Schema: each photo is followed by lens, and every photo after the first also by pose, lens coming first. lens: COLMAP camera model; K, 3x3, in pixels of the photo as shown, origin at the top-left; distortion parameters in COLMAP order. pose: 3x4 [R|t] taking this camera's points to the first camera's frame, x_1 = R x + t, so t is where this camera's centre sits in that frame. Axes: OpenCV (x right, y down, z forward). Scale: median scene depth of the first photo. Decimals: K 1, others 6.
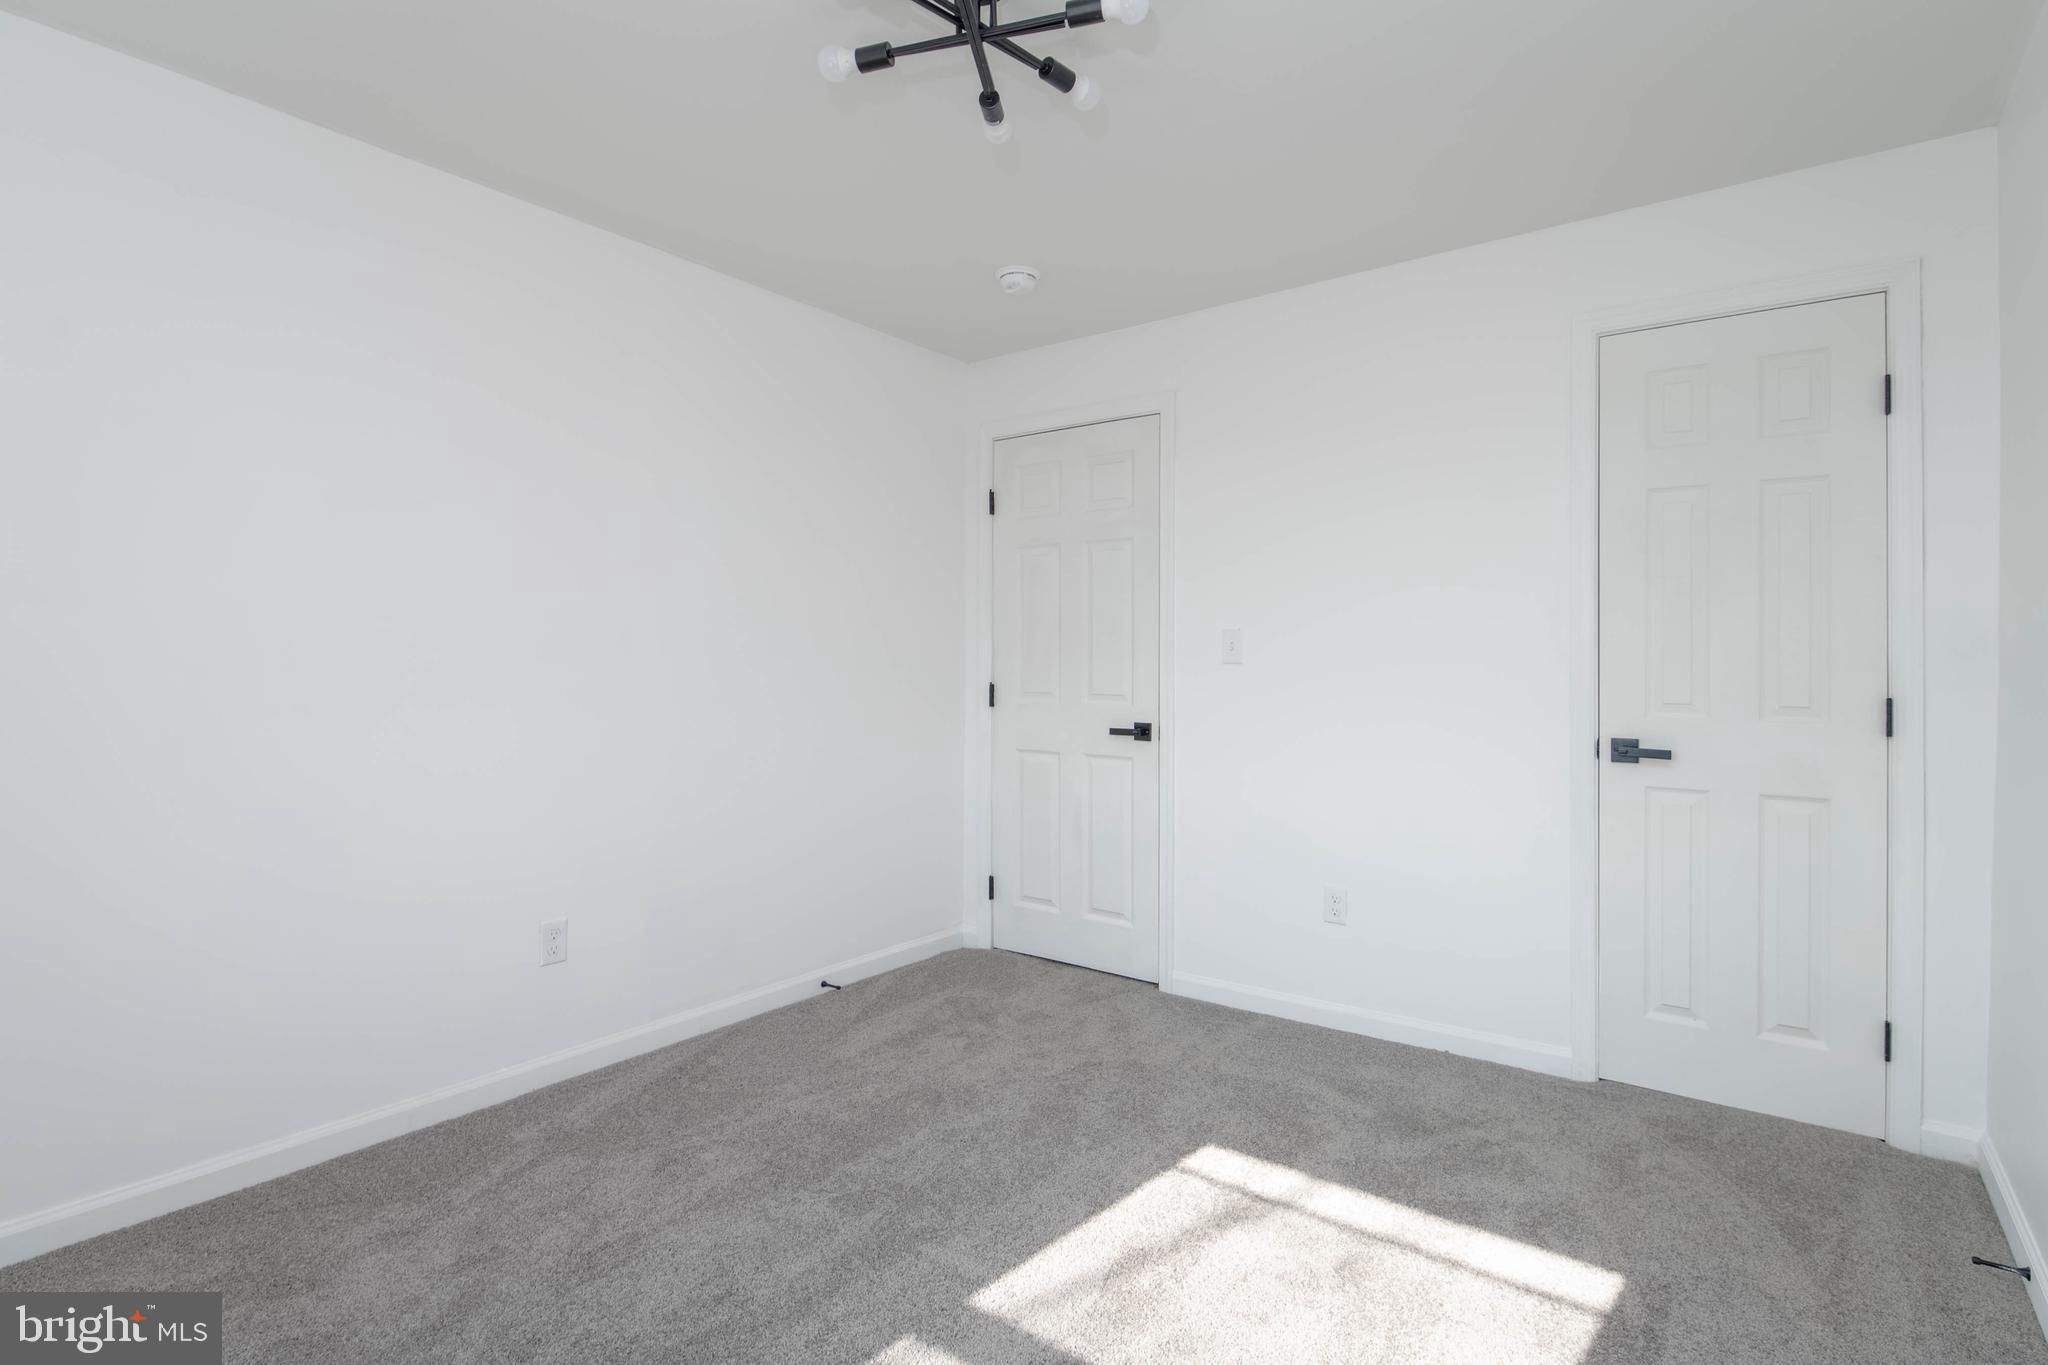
lens RADIAL K [[1012.6, 0, 985.4], [0, 1012.6, 668.0], [0, 0, 1]] dist [0.019795, -0.004460]
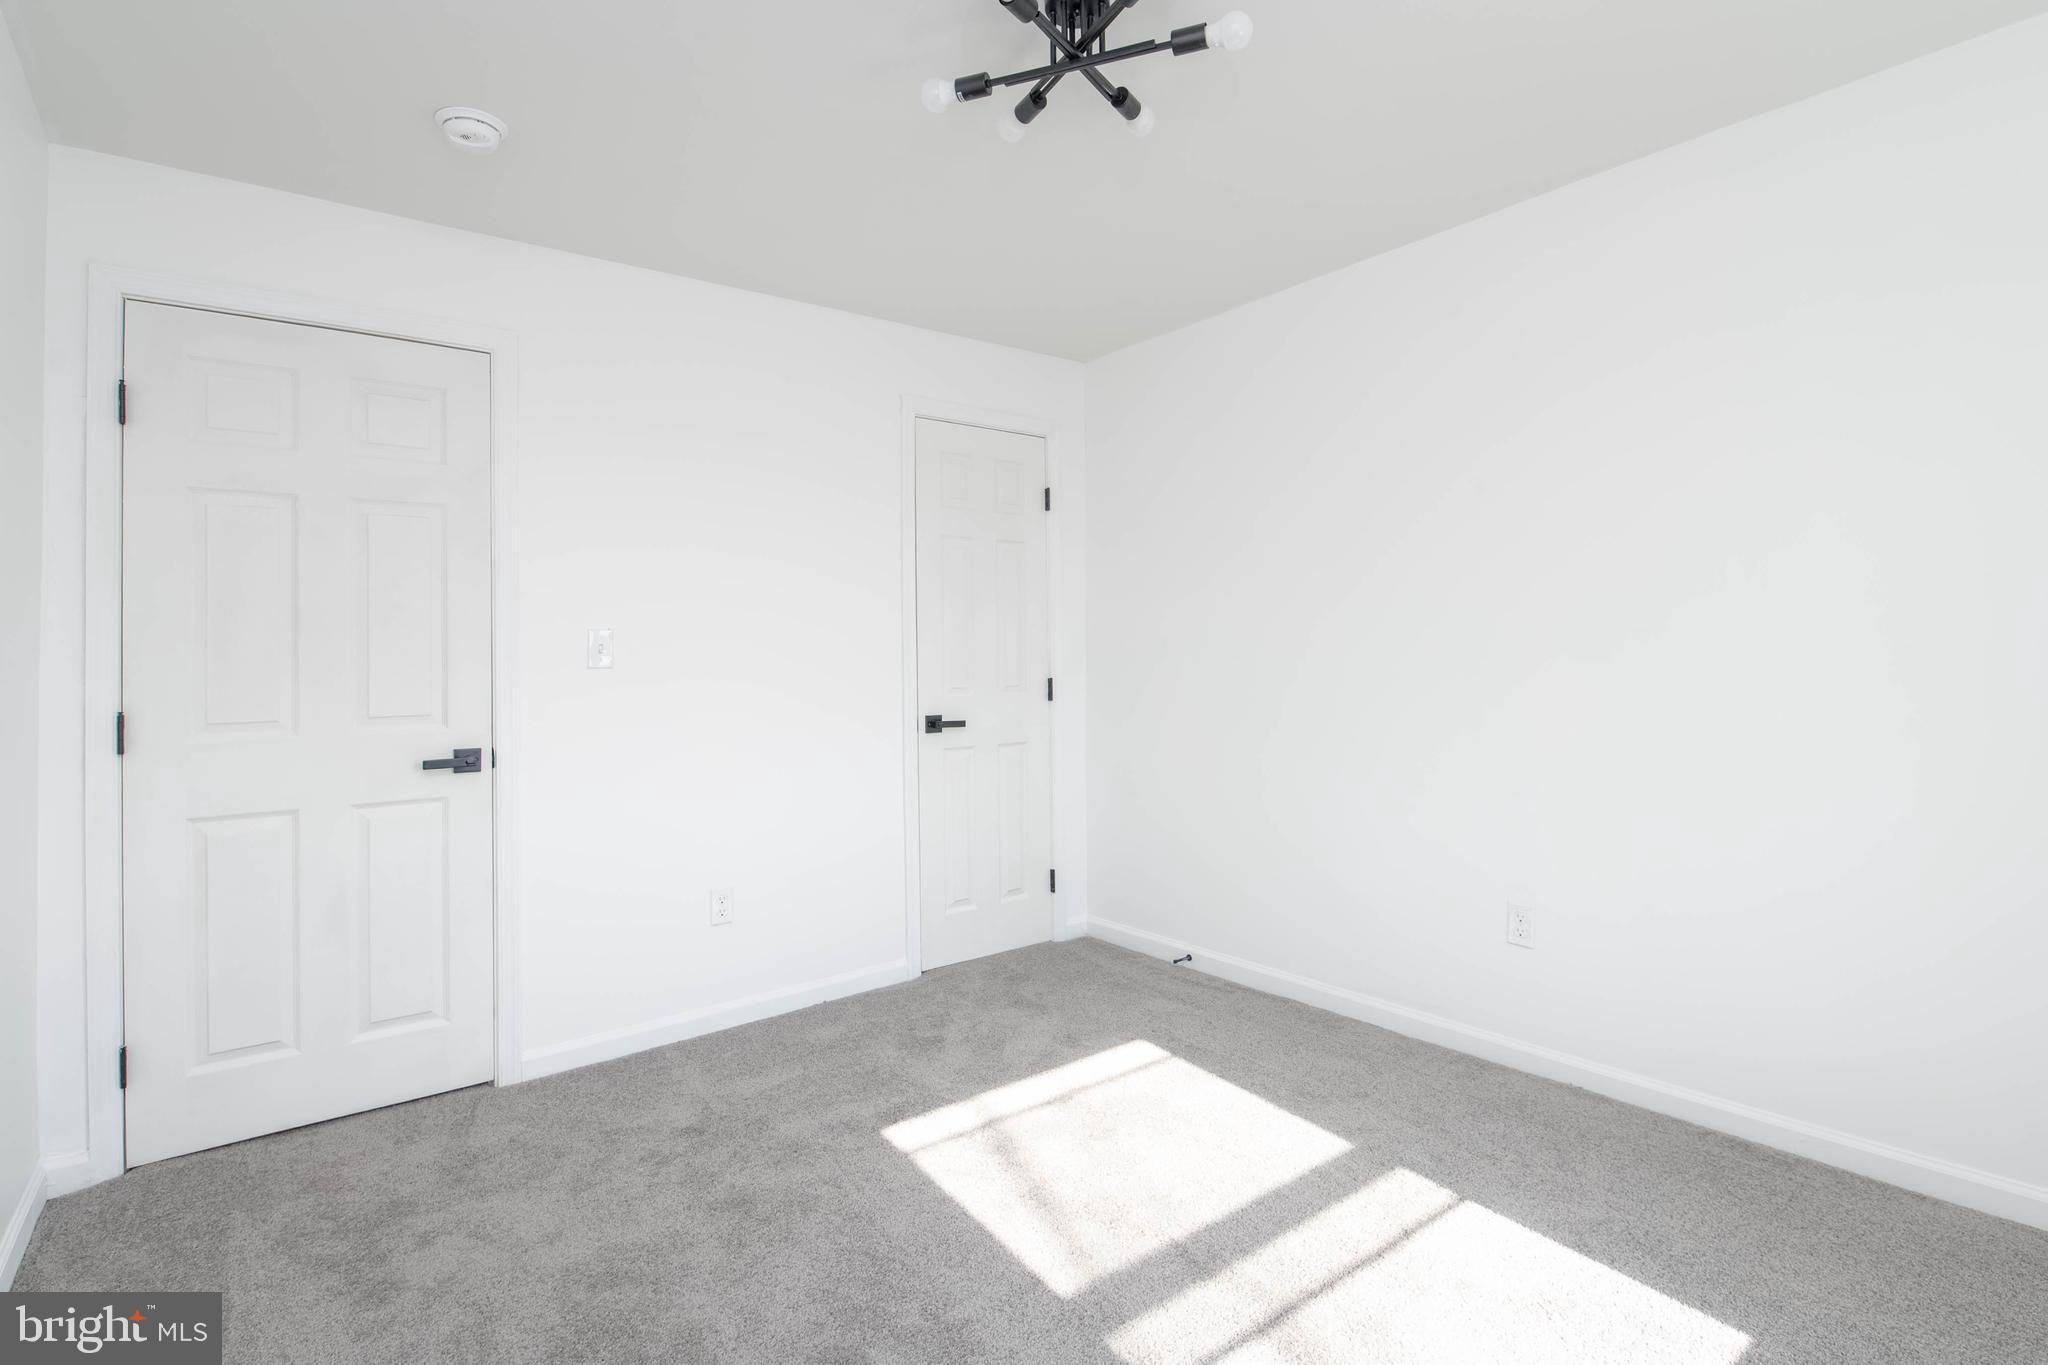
lens RADIAL K [[1012.6, 0, 1037.4], [0, 1012.6, 674.0], [0, 0, 1]] dist [0.019795, -0.004460]
pose [[0.250438, -0.014783, 0.968020, -0.531750], [0.033648, 0.999412, 0.006557, 0.007808], [-0.967548, 0.030930, 0.250788, 0.426170]]
